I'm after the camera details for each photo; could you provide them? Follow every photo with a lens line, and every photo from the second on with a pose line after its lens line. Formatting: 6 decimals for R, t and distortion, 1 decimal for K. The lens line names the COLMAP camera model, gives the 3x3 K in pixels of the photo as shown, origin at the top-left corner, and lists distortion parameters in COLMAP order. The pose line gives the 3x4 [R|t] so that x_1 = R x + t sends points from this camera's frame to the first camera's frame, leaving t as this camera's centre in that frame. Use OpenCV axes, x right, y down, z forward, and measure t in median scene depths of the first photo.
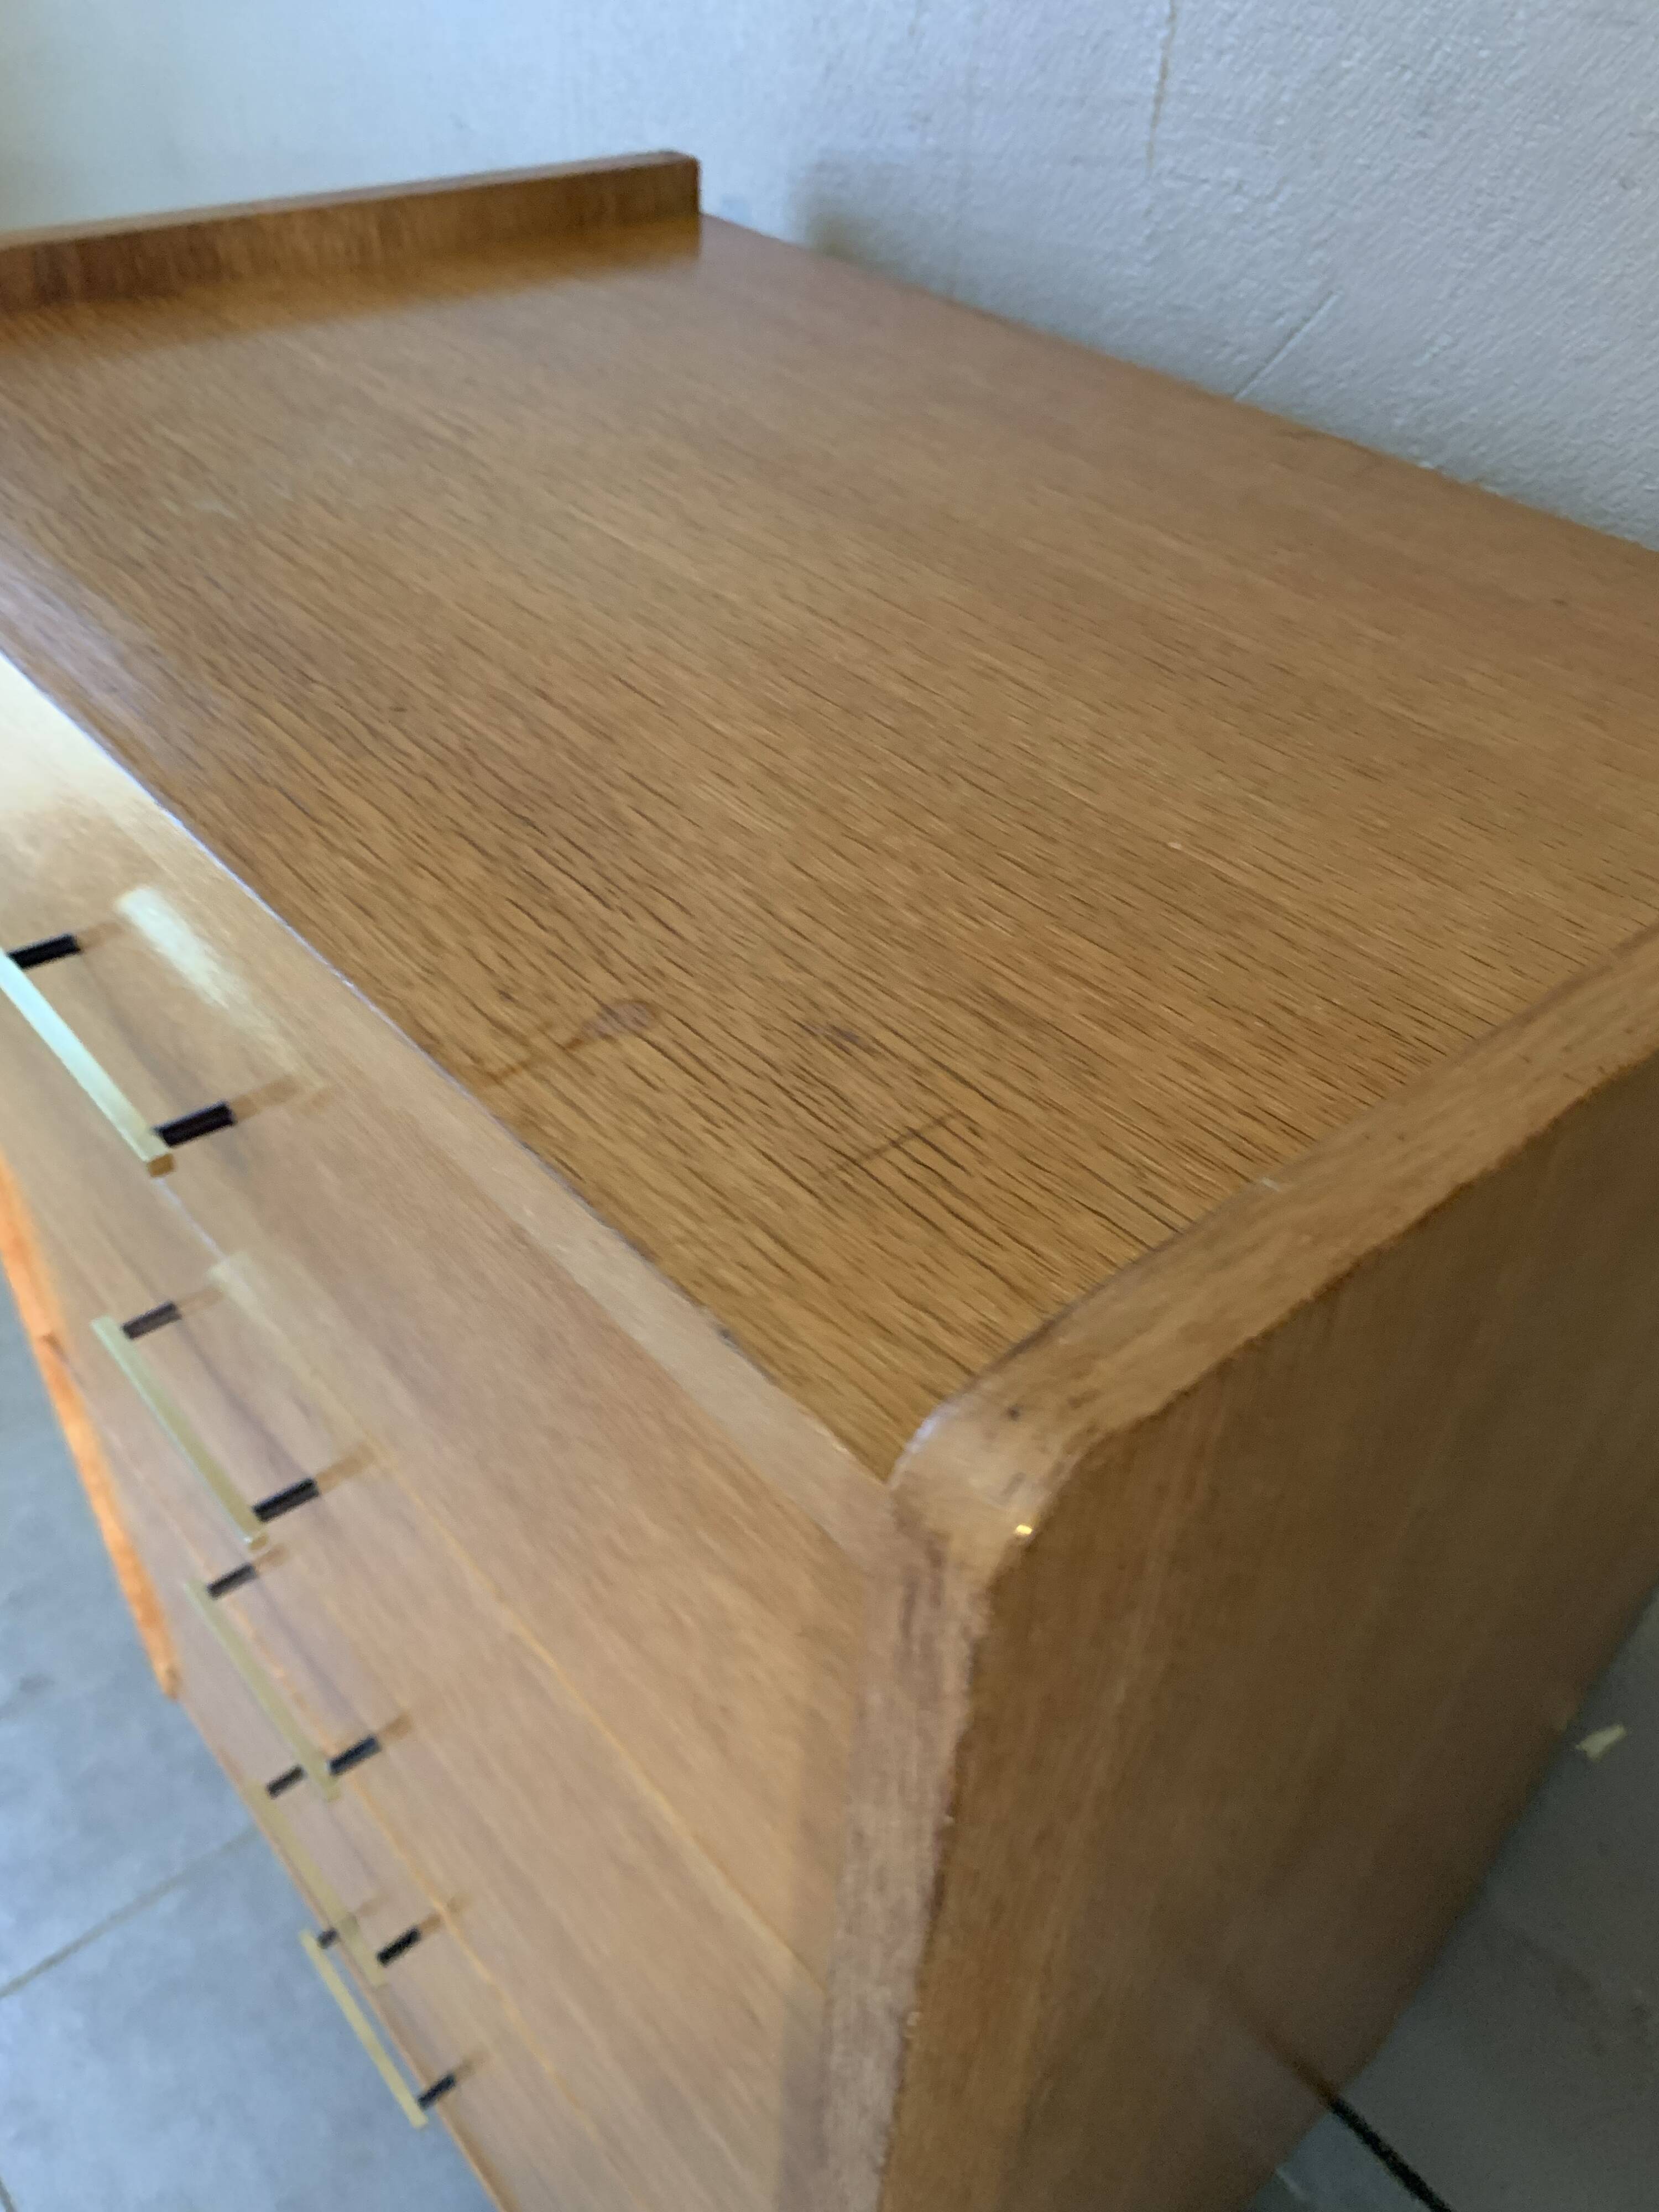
lens RADIAL K [[1719.0, 0, 833.7], [0, 1719.0, 1107.9], [0, 0, 1]] dist [0.024151, -0.045567]
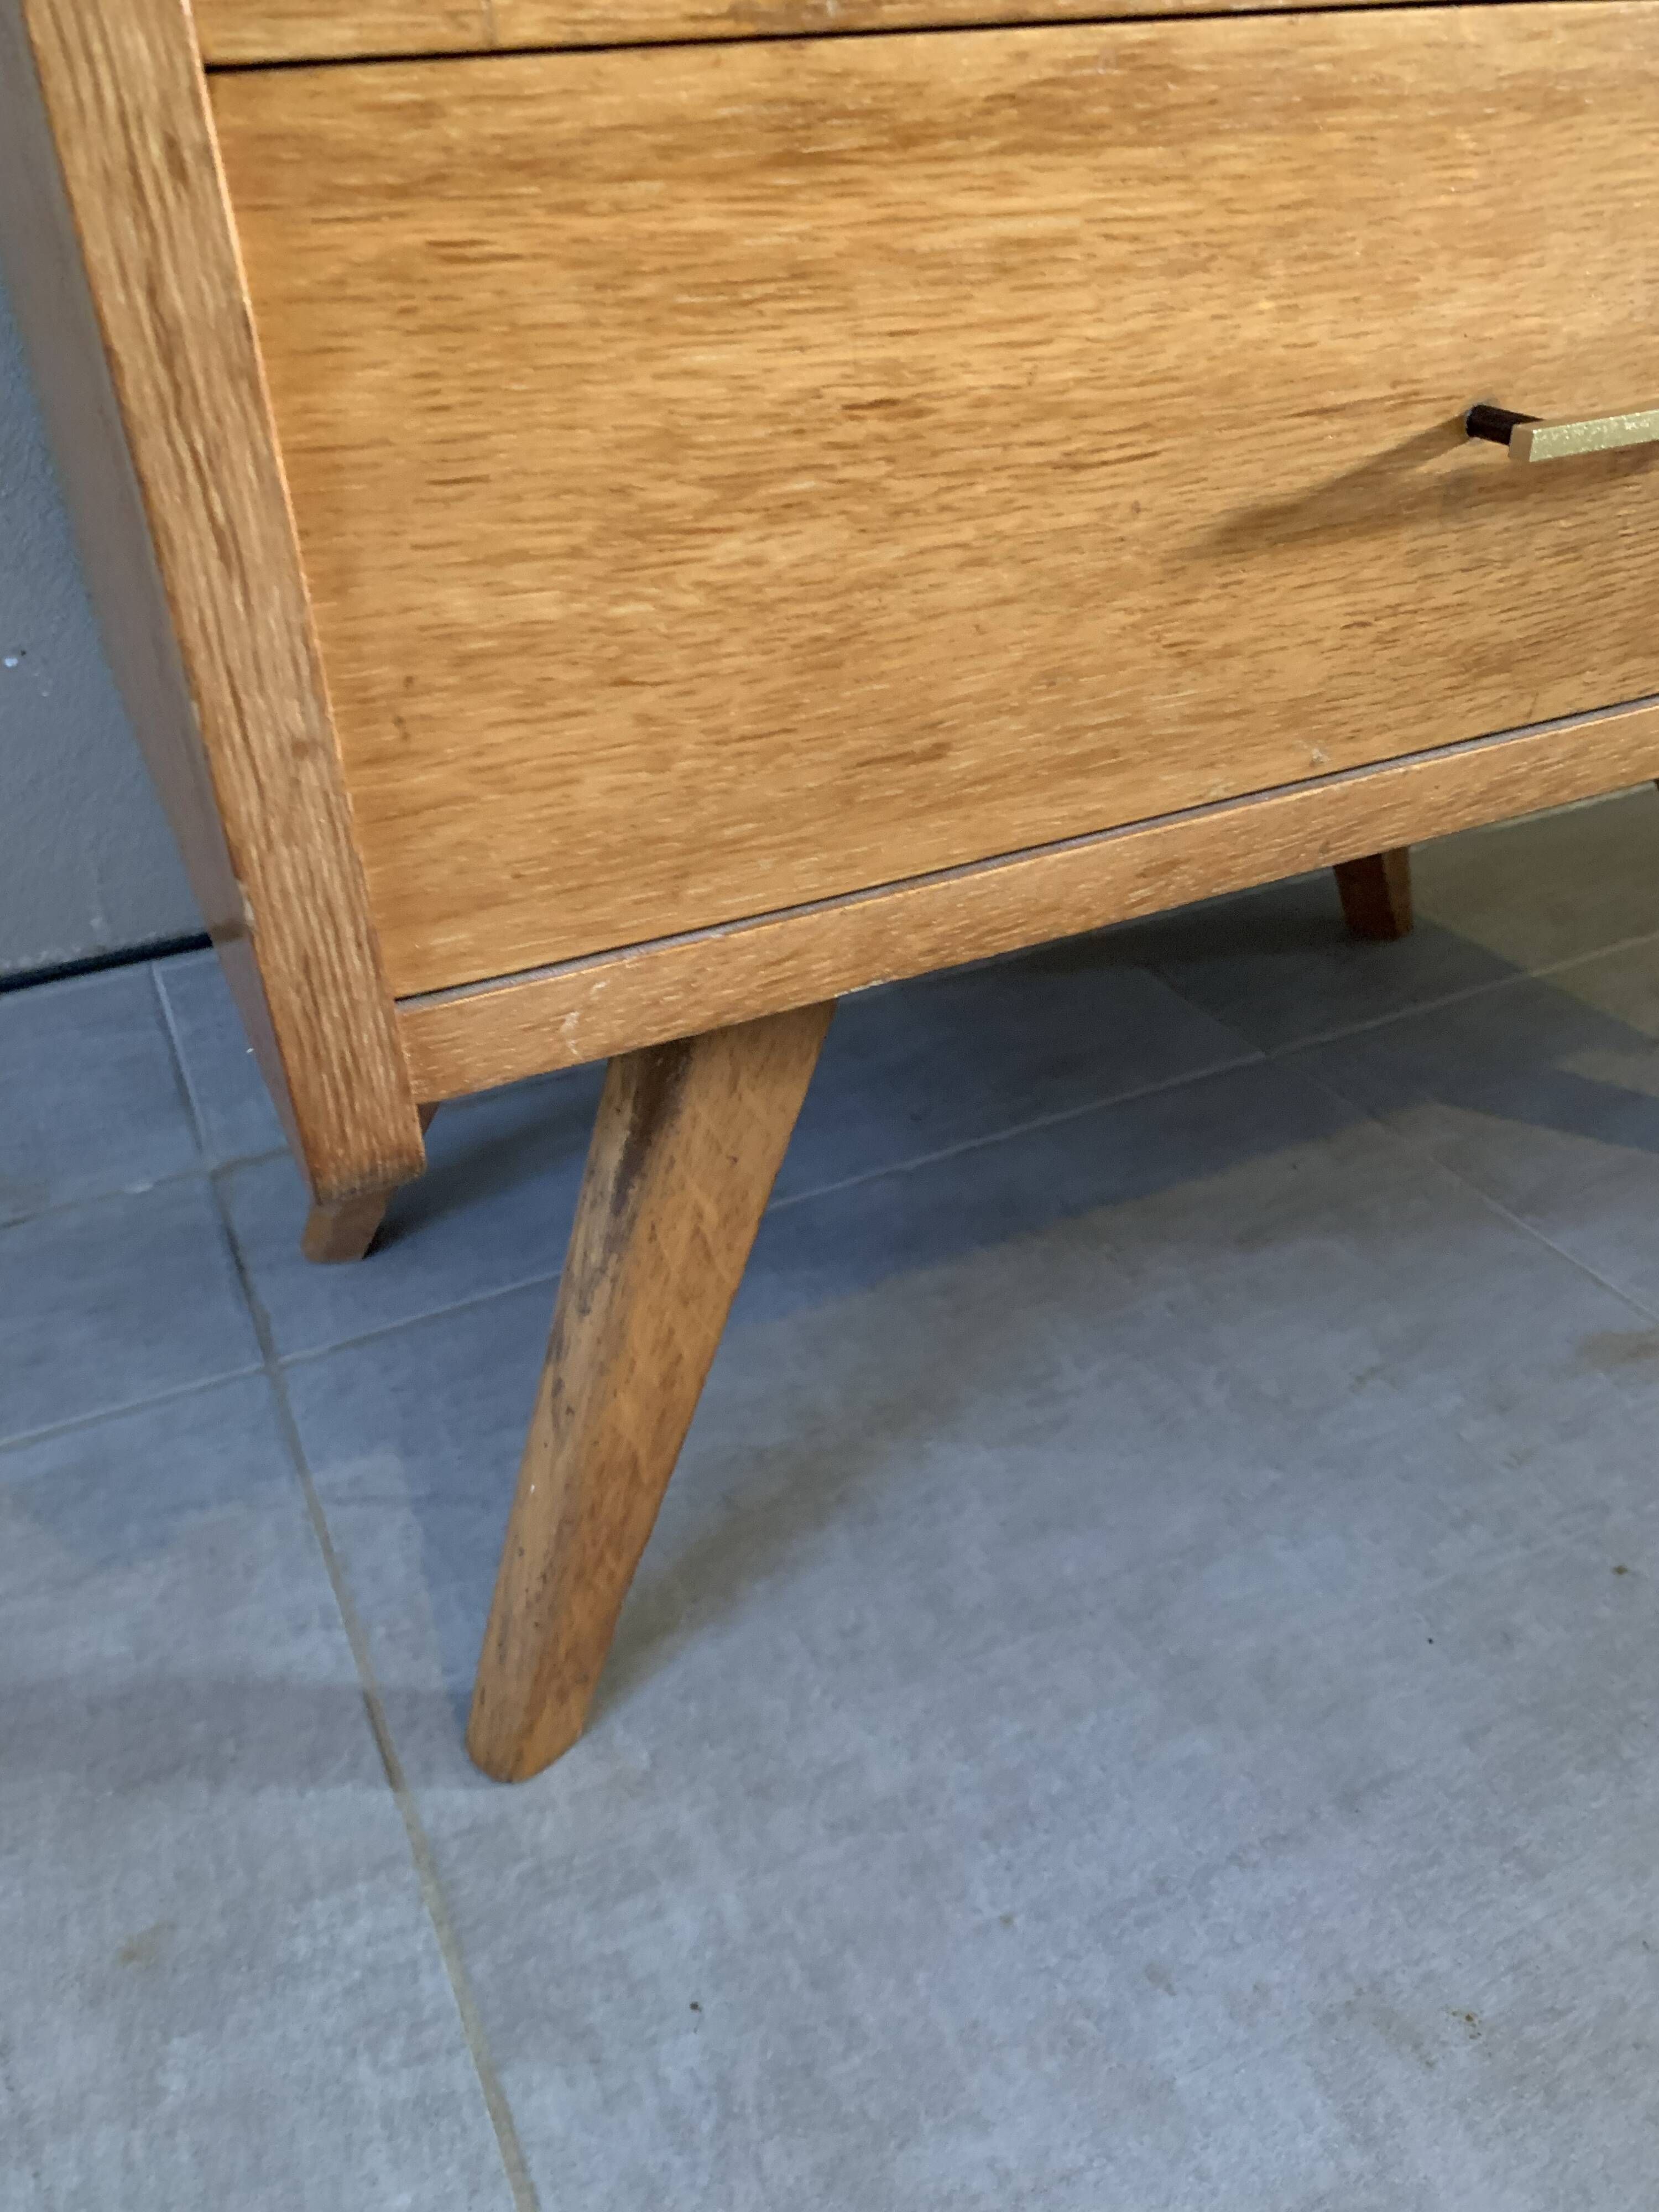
lens RADIAL K [[1719.0, 0, 840.3], [0, 1719.0, 1102.5], [0, 0, 1]] dist [0.024151, -0.045567]
pose [[0.261677, -0.559432, 0.786486, -1.536979], [0.657208, 0.700054, 0.279288, 0.762773], [-0.706826, 0.443802, 0.550851, 1.968596]]
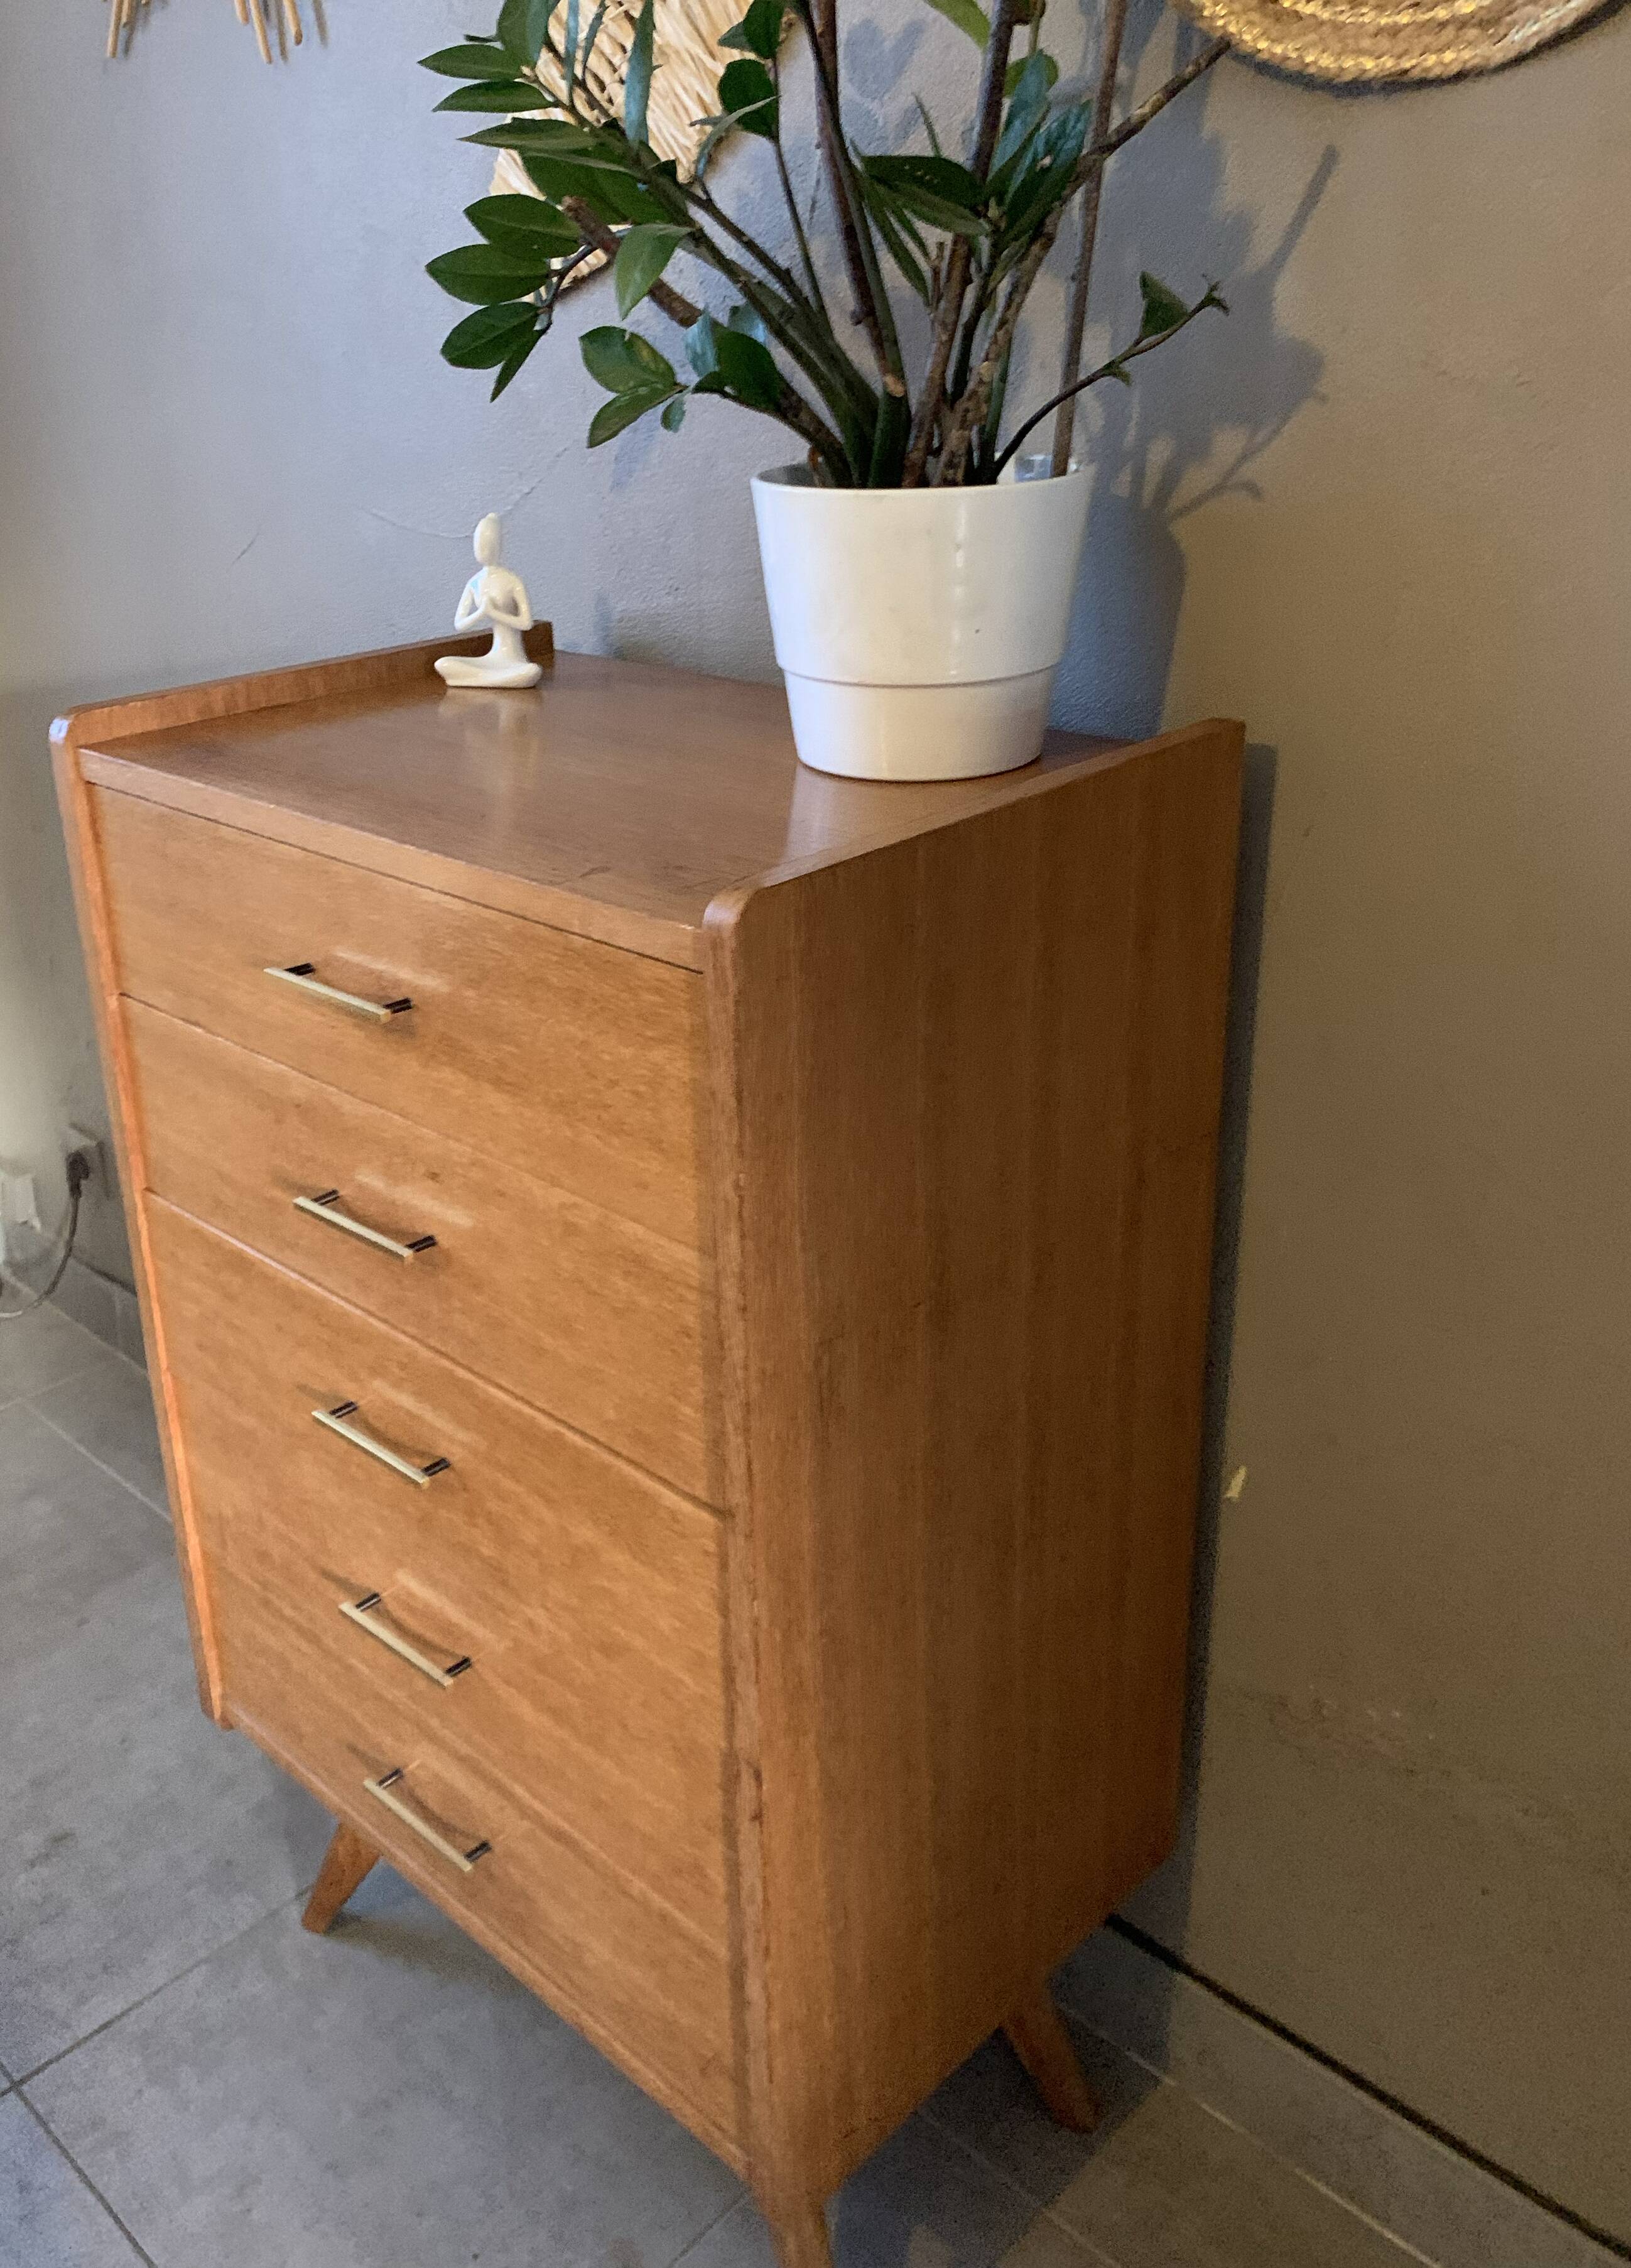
lens RADIAL K [[1950.9, 0, 660.4], [0, 1950.9, 1001.0], [0, 0, 1]] dist [0.023376, -0.025815]
pose [[0.994668, -0.101648, 0.017427, -0.075446], [0.101772, 0.940107, -0.325333, 0.873256], [0.016686, 0.325372, 0.945439, -1.402190]]
